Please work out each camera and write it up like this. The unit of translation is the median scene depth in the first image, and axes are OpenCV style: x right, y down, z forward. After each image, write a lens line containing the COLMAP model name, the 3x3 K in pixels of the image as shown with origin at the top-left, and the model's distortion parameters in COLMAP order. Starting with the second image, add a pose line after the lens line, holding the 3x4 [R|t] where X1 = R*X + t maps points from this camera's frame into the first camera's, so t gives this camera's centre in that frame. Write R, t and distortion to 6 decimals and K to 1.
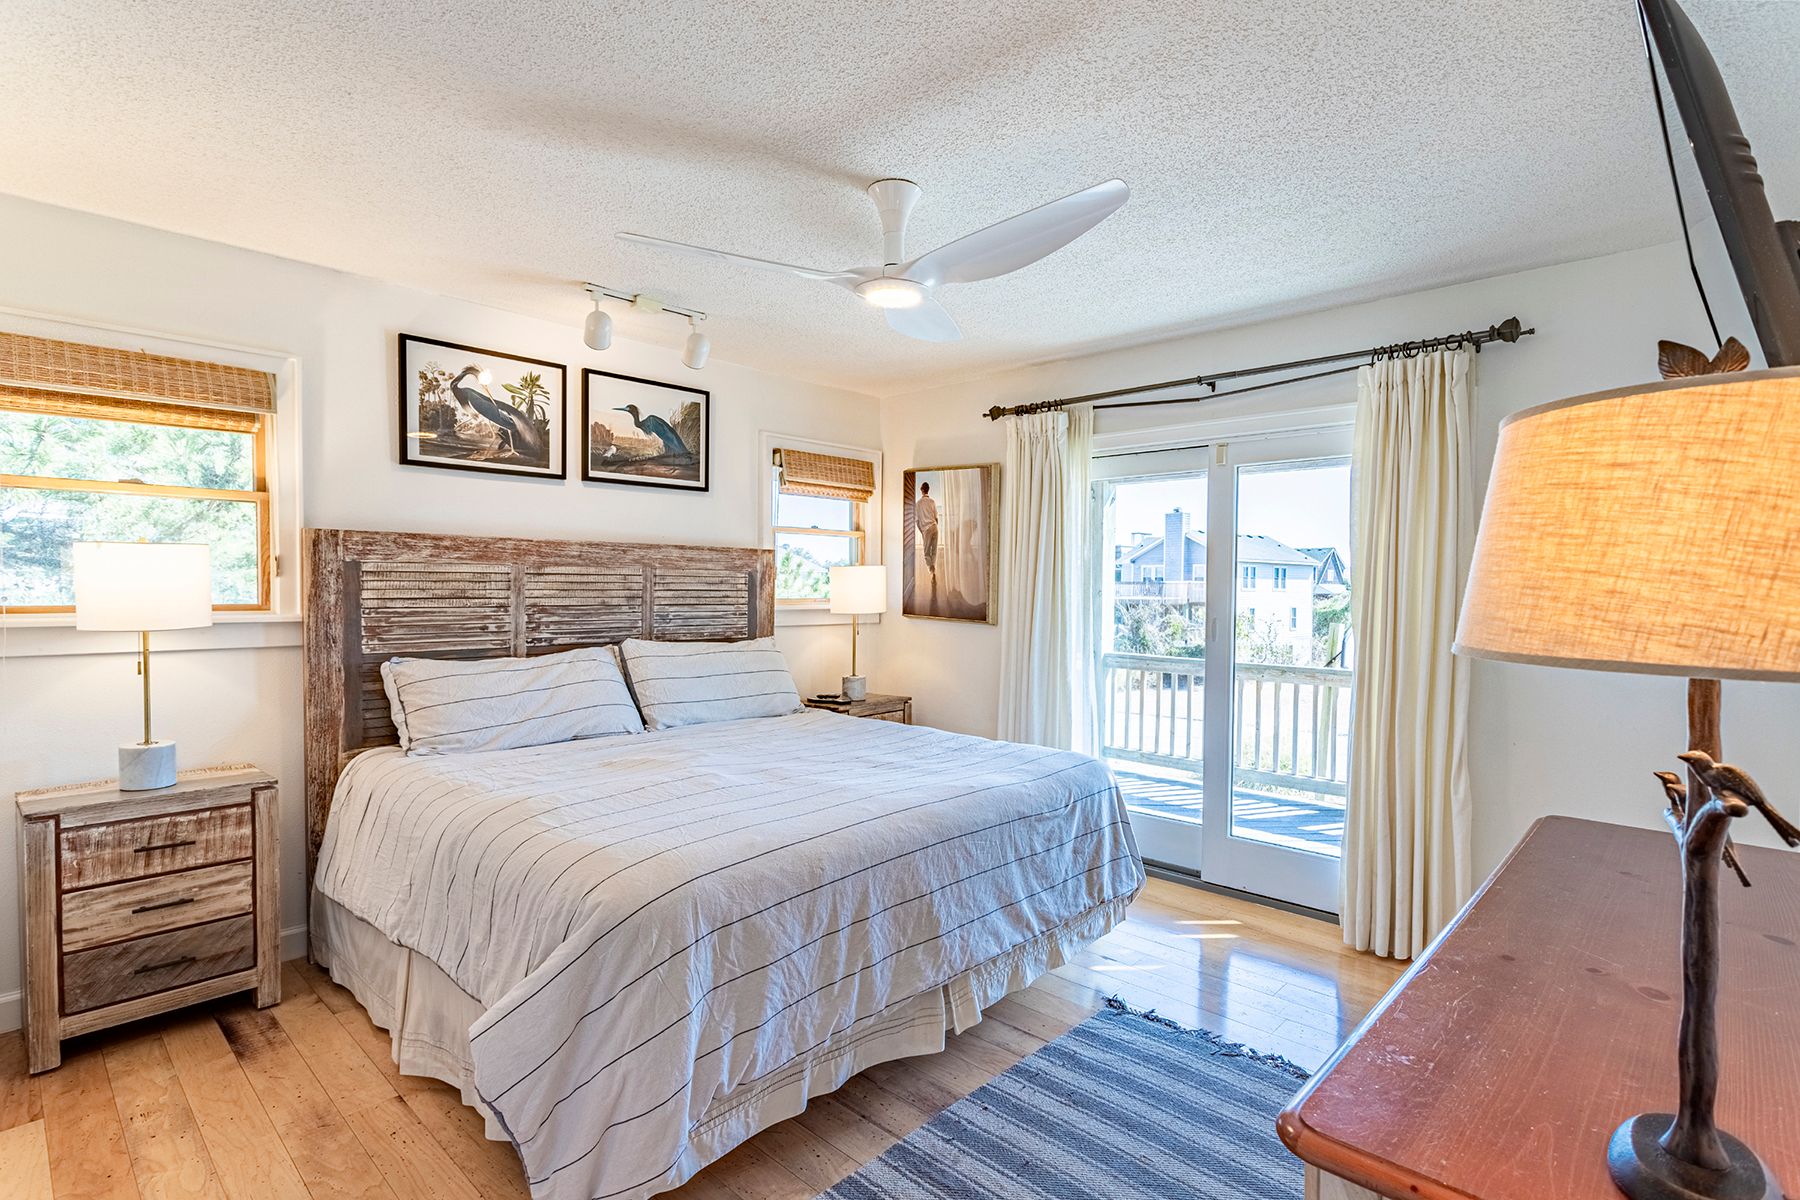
lens RADIAL K [[887.9, 0, 900.0], [0, 887.9, 600.0], [0, 0, 1]] dist [0.001762, 0.000353]
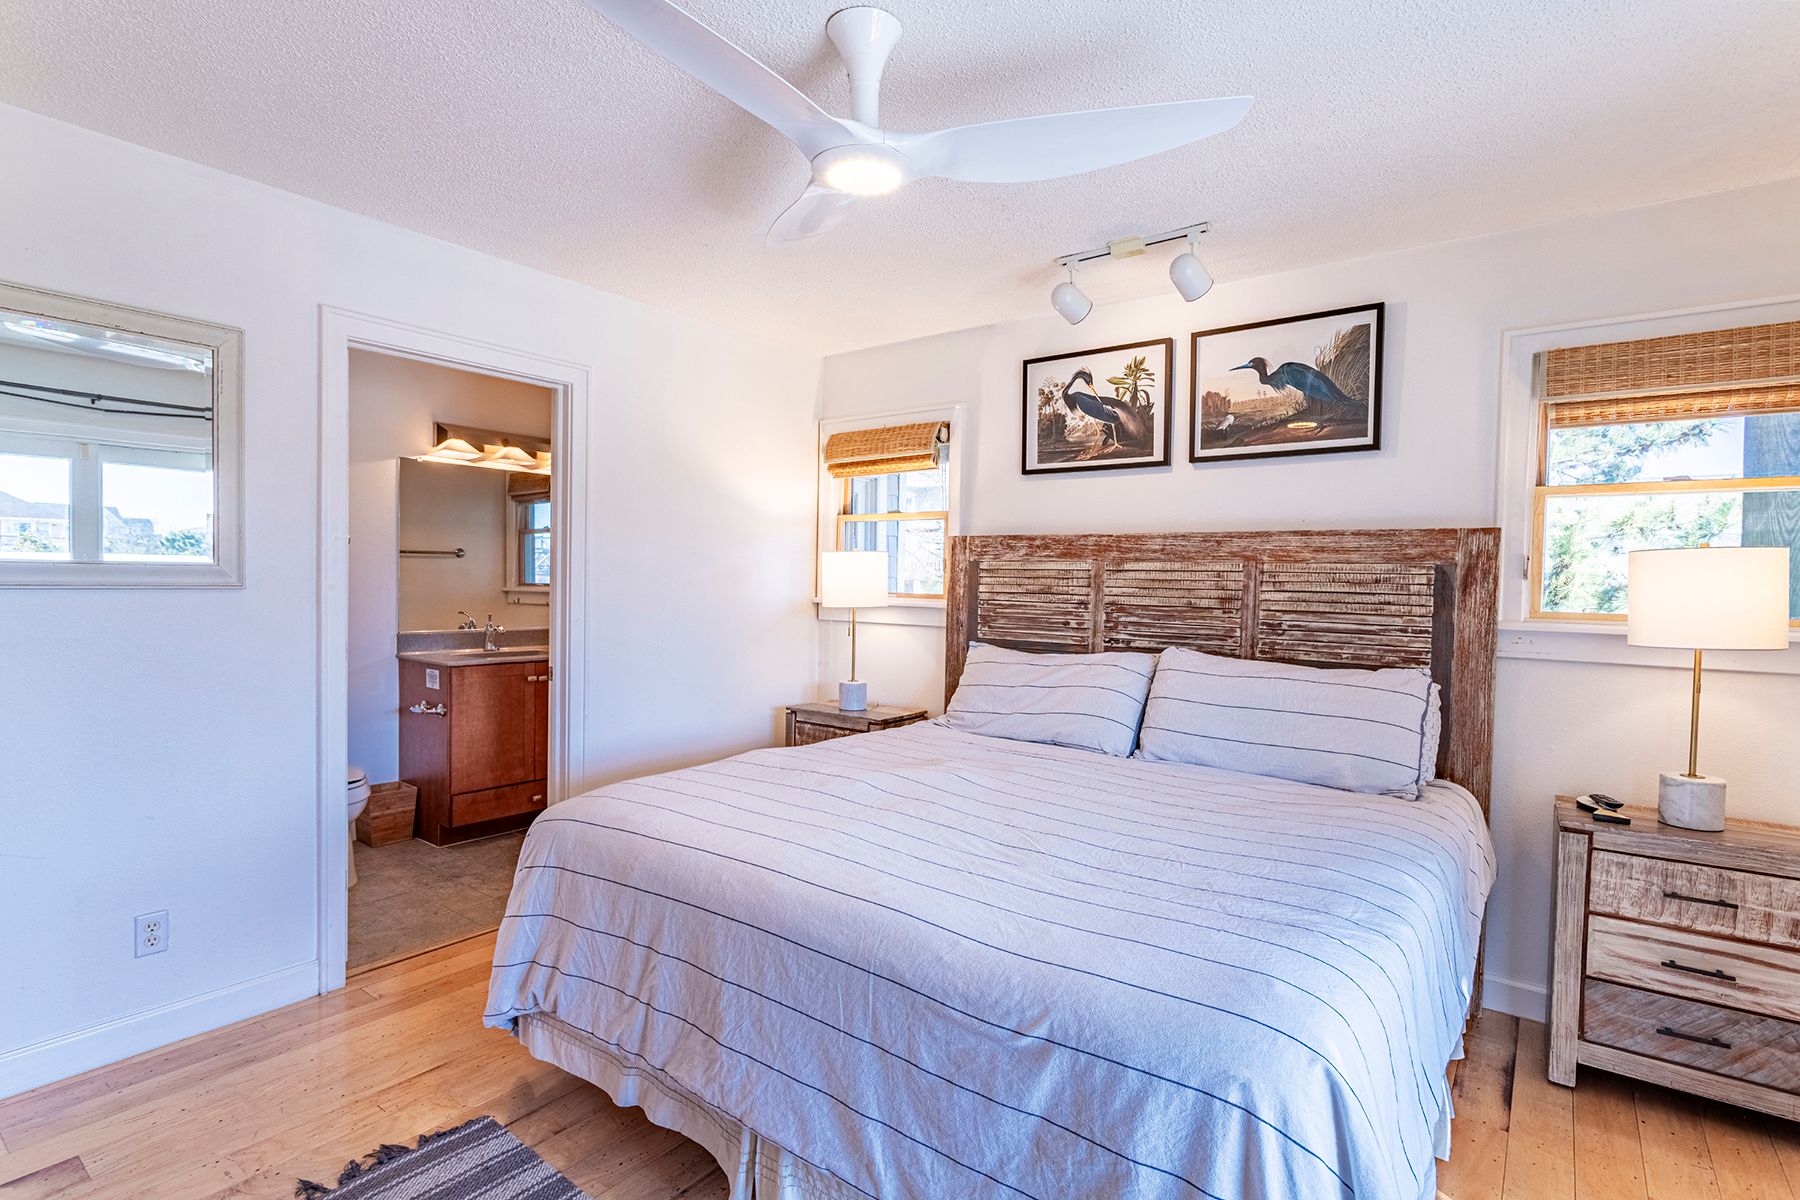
lens RADIAL K [[864.0, 0, 896.4], [0, 864.0, 603.3], [0, 0, 1]] dist [-0.001570, 0.000856]
pose [[0.105563, 0.021627, -0.994177, 0.484661], [-0.036388, 0.999178, 0.017872, -0.002468], [0.993747, 0.034289, 0.106263, 0.670805]]
